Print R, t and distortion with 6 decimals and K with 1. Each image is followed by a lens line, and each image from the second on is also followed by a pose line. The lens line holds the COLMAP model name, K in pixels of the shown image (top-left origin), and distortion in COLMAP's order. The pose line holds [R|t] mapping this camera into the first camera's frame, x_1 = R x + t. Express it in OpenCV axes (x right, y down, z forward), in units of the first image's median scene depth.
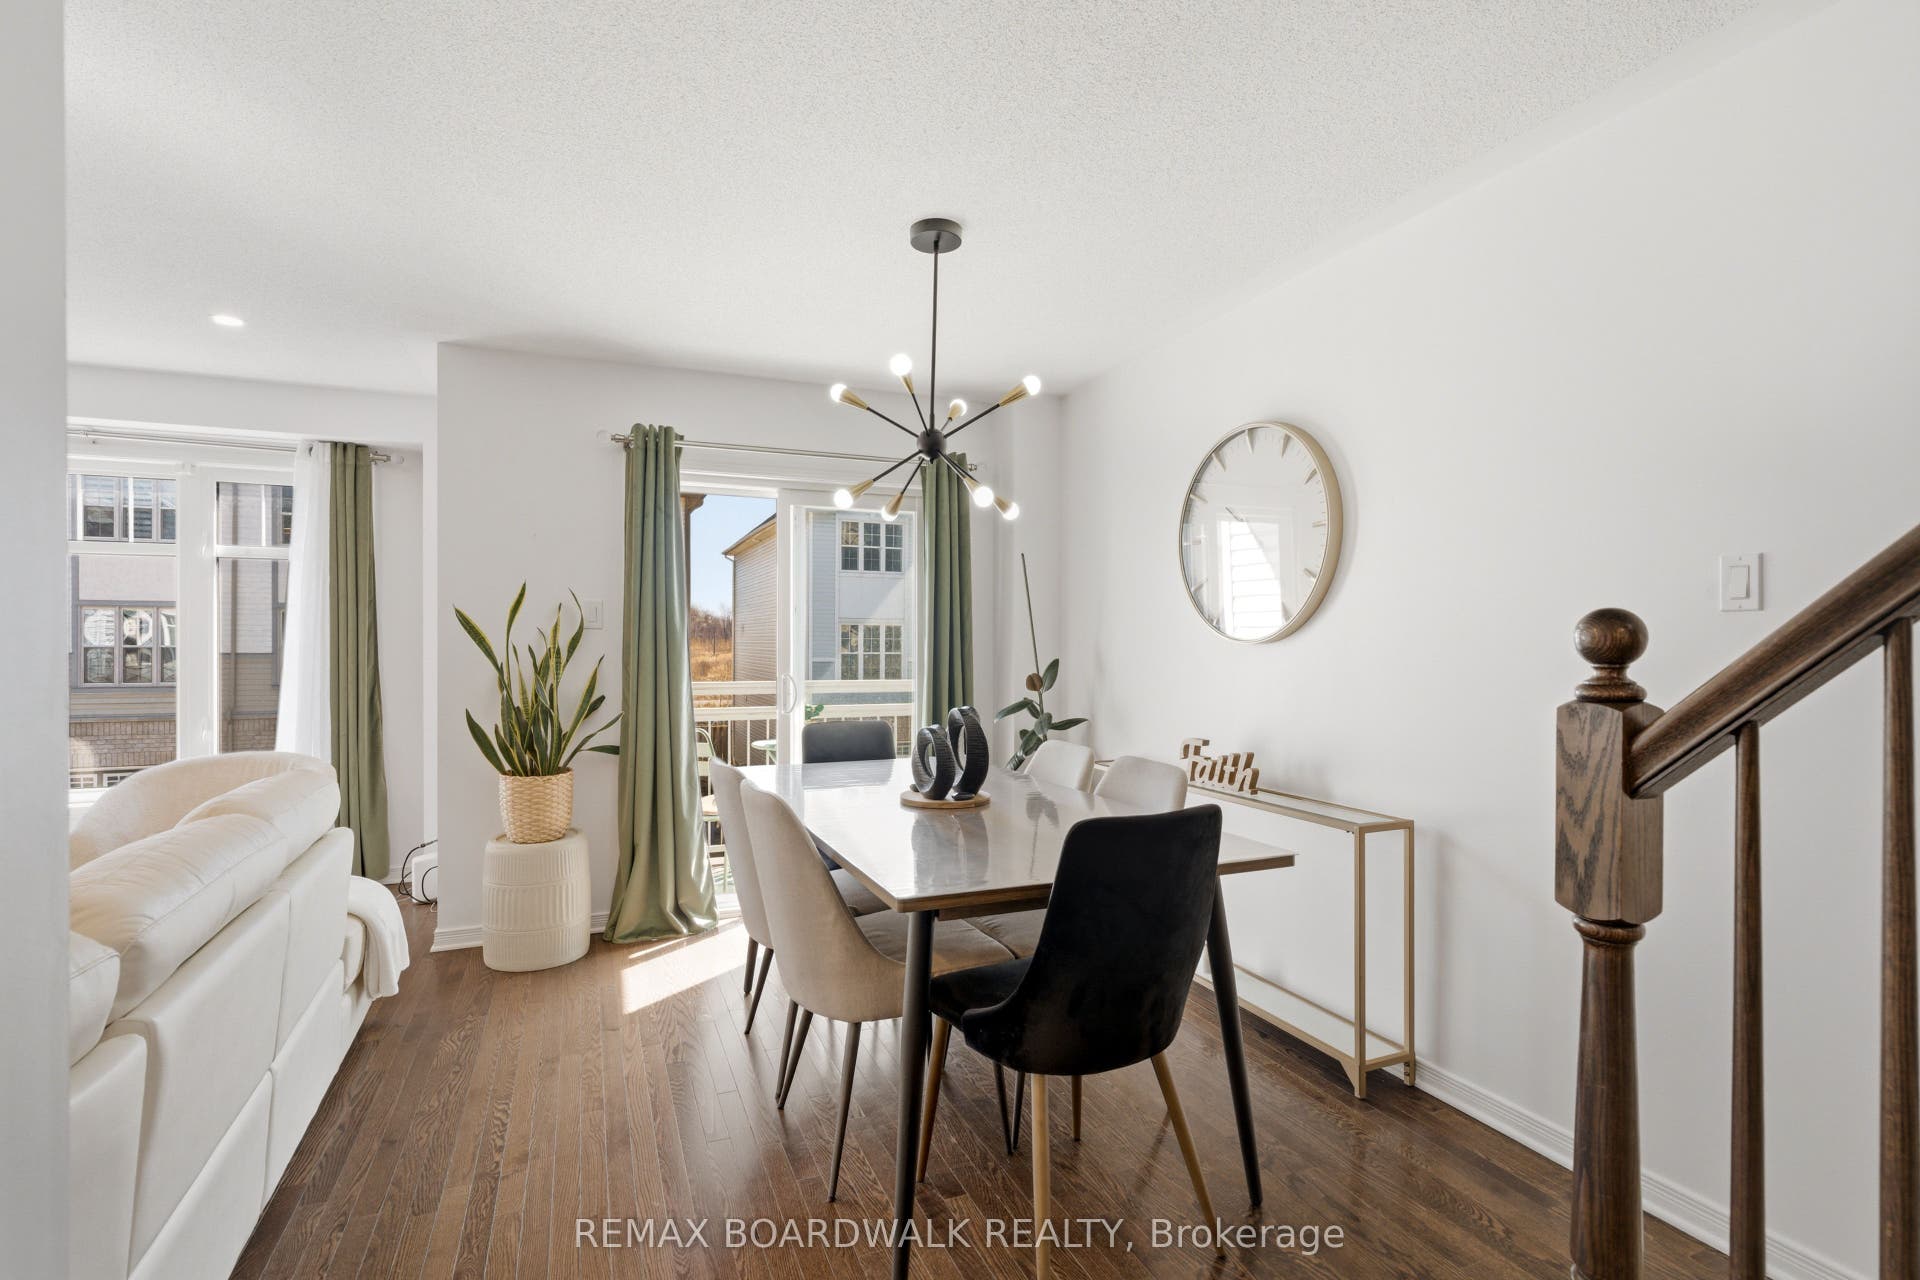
lens RADIAL K [[928.2, 0, 964.3], [0, 928.2, 648.6], [0, 0, 1]] dist [-0.004659, -0.000085]
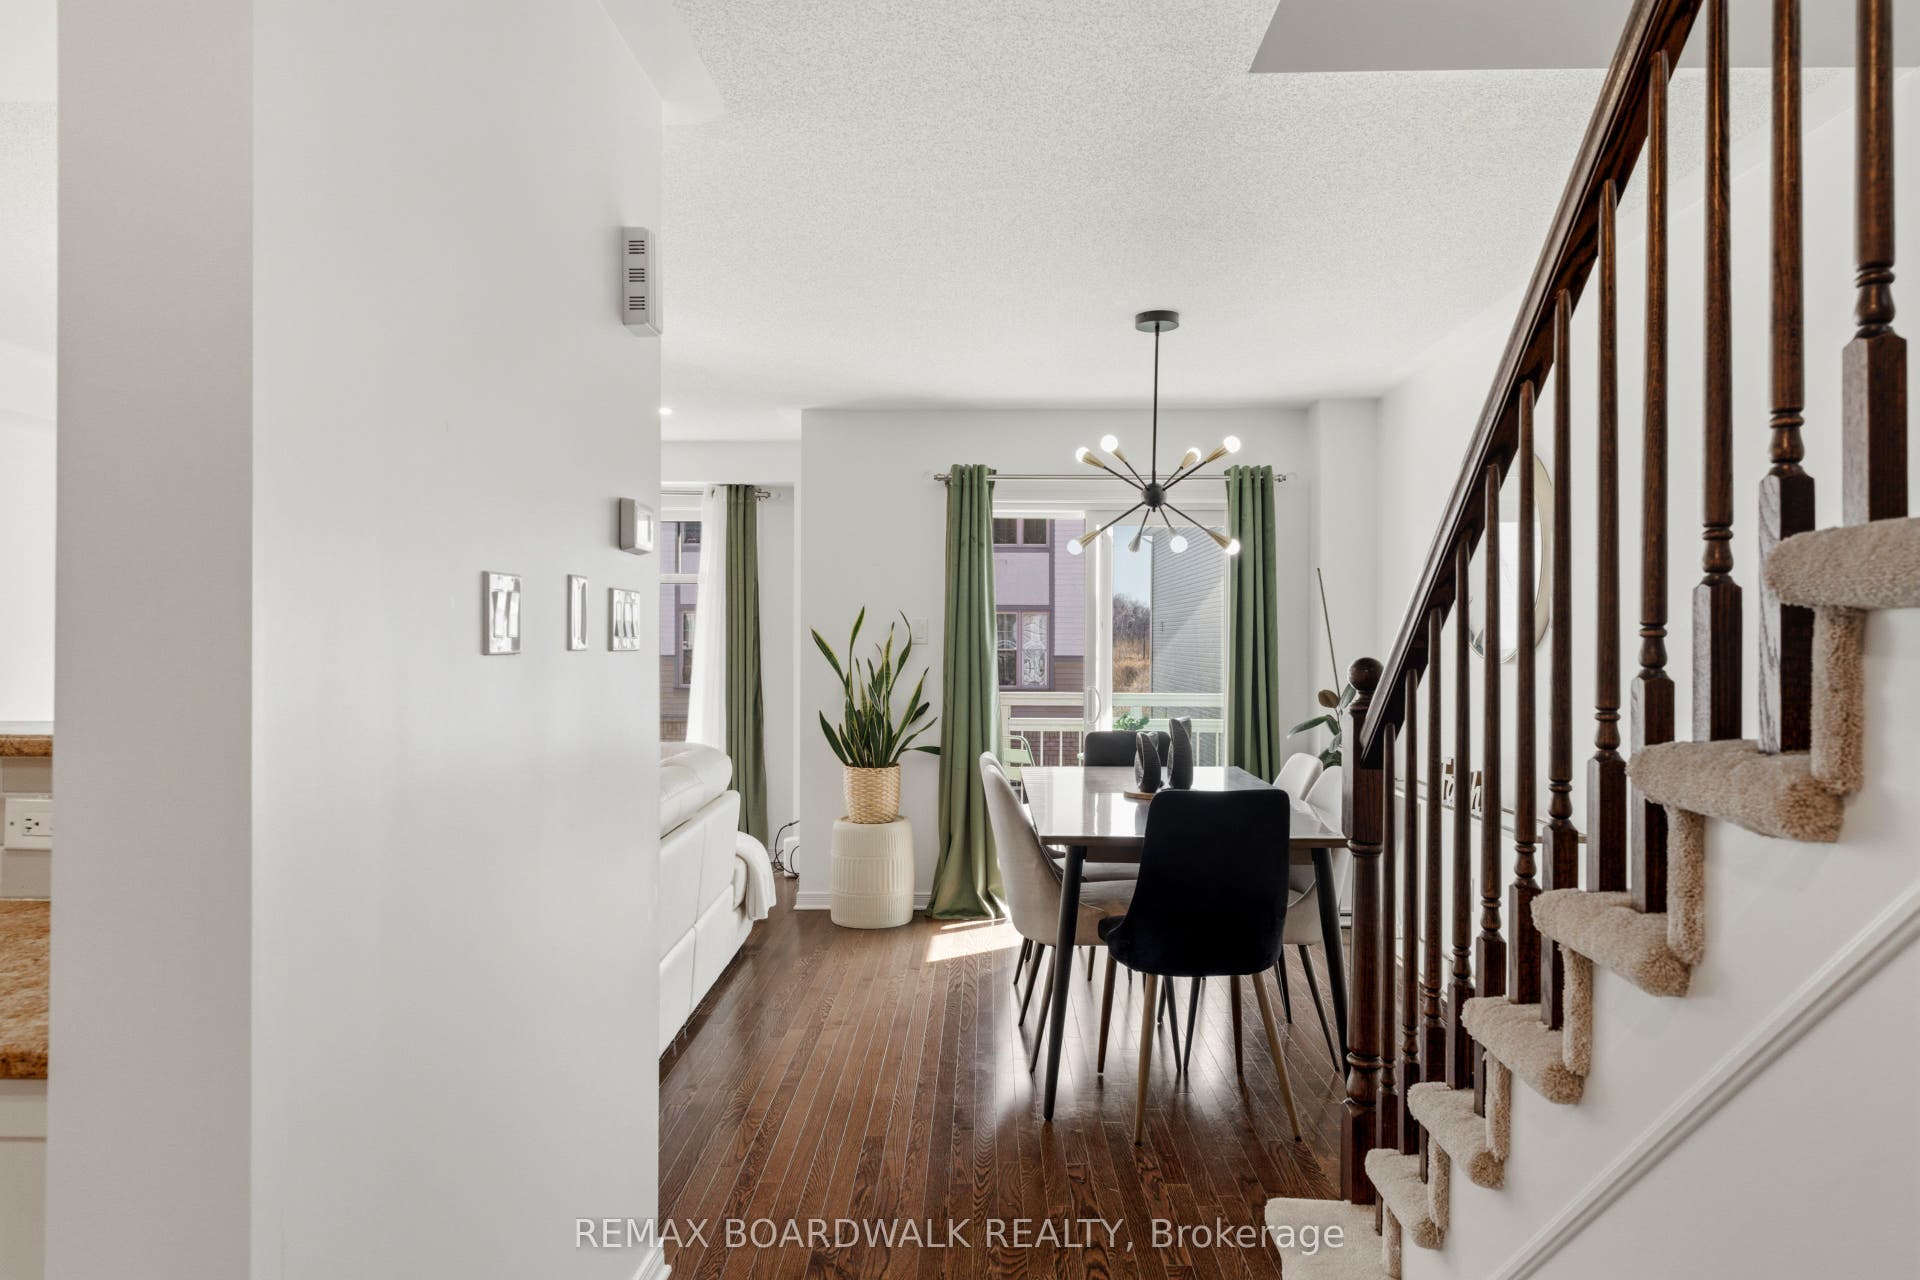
lens RADIAL K [[1219.1, 0, 960.0], [0, 1219.1, 640.0], [0, 0, 1]] dist [0.000534, -0.000022]
pose [[0.917291, 0.000644, -0.398216, 0.263848], [-0.004023, 0.999963, -0.007650, -0.016242], [0.398196, 0.008619, 0.917260, -0.389544]]
